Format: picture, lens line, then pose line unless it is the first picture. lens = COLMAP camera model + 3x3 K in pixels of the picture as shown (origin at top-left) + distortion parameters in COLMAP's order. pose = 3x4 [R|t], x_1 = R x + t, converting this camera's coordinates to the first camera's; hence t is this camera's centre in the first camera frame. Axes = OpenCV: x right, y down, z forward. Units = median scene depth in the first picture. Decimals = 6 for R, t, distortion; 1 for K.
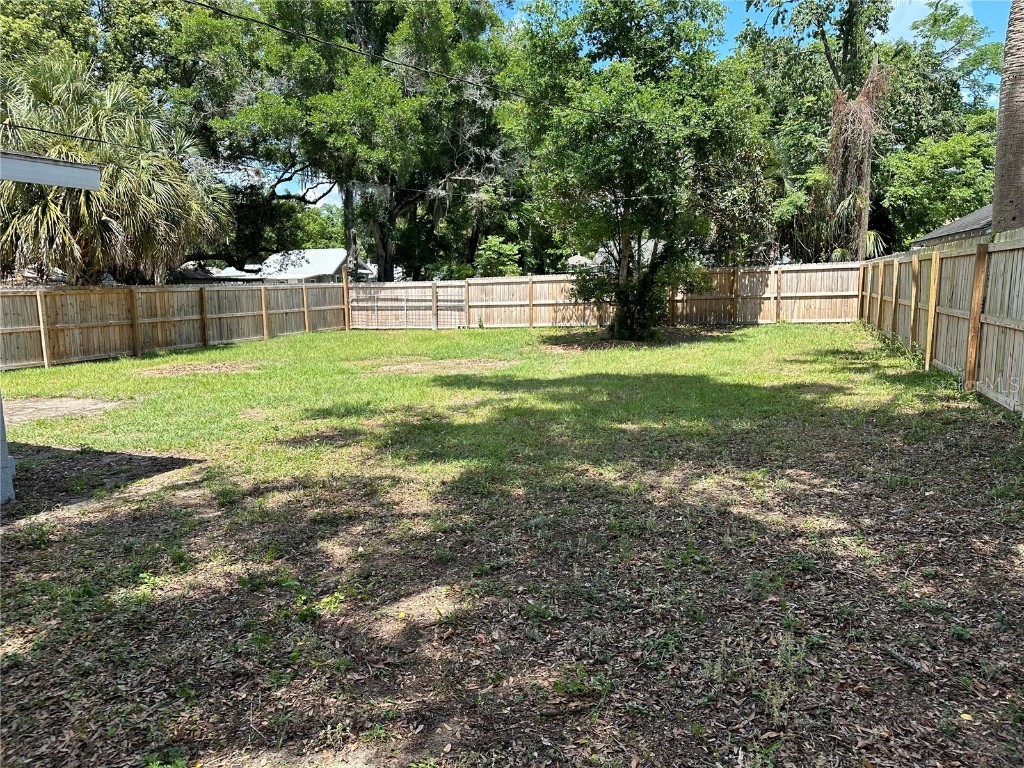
lens RADIAL K [[715.5, 0, 509.2], [0, 715.5, 381.2], [0, 0, 1]] dist [0.054429, -0.065034]
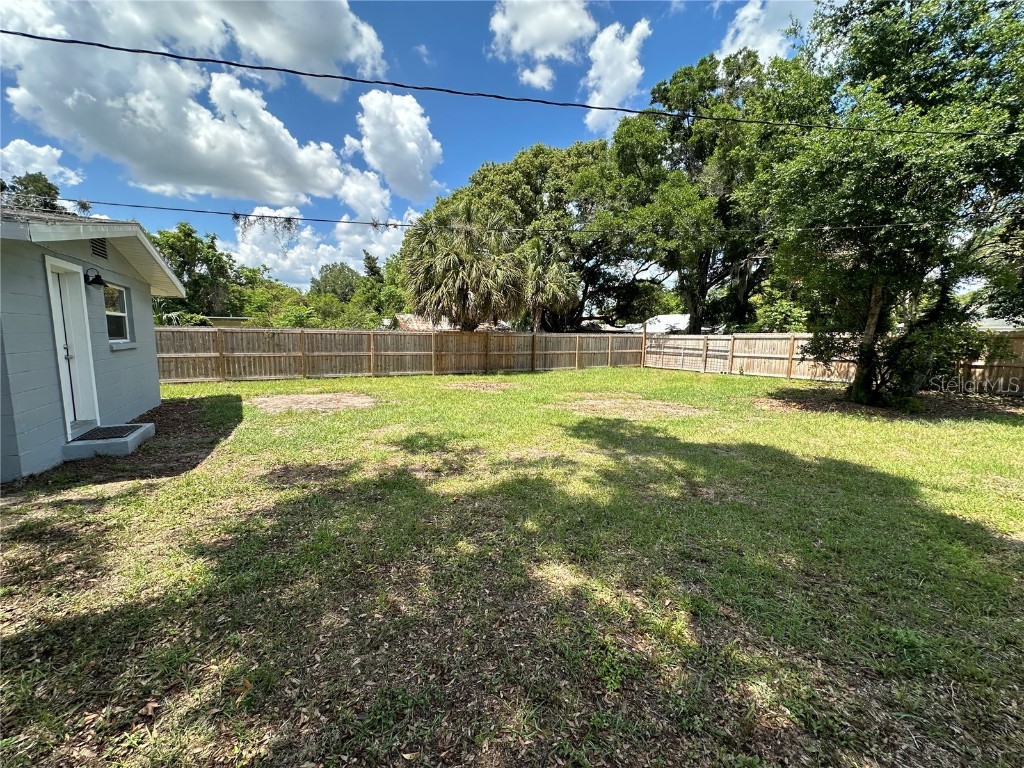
lens RADIAL K [[410.8, 0, 506.7], [0, 410.8, 374.9], [0, 0, 1]] dist [-0.003949, 0.001705]
pose [[0.764325, 0.094102, -0.637929, 0.100736], [-0.118031, 0.992997, 0.005061, -0.030369], [0.633937, 0.071427, 0.770079, 0.210641]]
